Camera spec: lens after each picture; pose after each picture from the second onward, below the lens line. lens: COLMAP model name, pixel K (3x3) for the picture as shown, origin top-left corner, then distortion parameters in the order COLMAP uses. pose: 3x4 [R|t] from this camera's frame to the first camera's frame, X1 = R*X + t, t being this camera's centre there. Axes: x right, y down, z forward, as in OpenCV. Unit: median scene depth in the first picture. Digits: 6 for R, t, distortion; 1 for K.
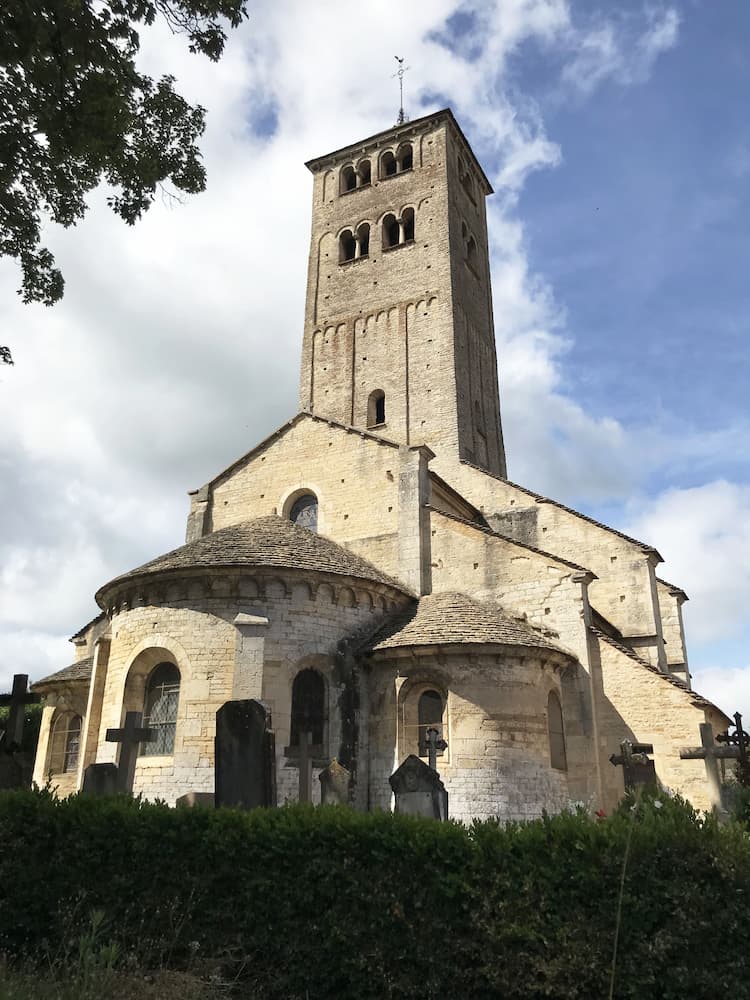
lens RADIAL K [[812.8, 0, 372.4], [0, 812.8, 500.4], [0, 0, 1]] dist [0.003516, -0.003893]
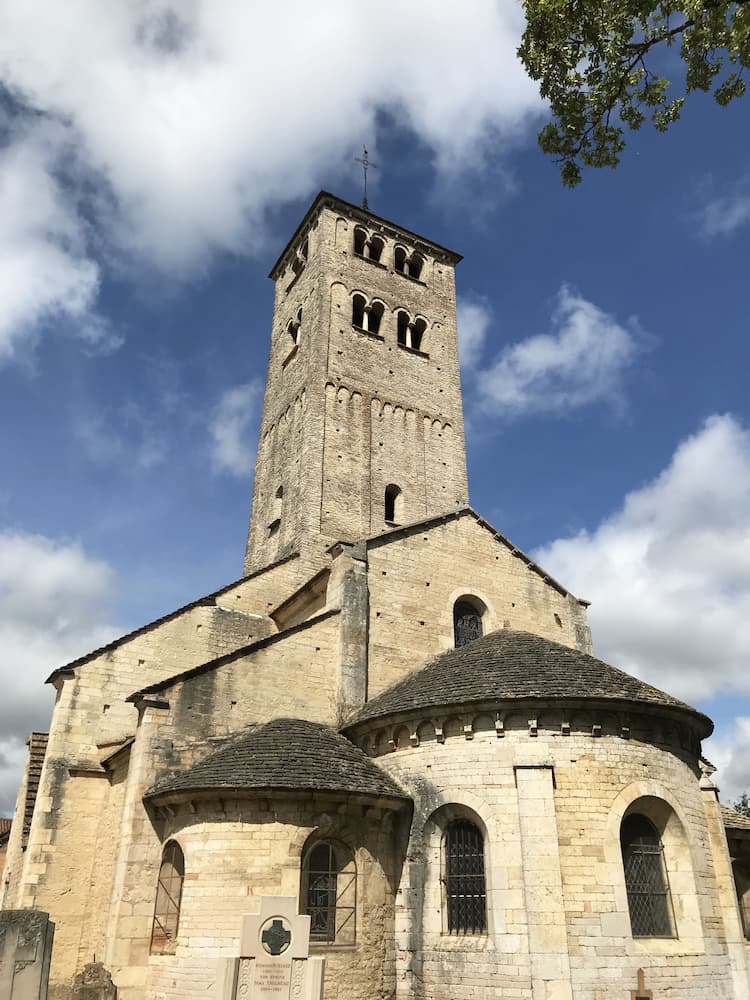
lens RADIAL K [[812.8, 0, 373.1], [0, 812.8, 501.3], [0, 0, 1]] dist [0.003516, -0.003893]
pose [[0.546727, 0.393125, 0.739285, -0.654304], [-0.313433, 0.914823, -0.254674, 0.117801], [-0.776434, -0.092479, 0.623376, 0.422433]]
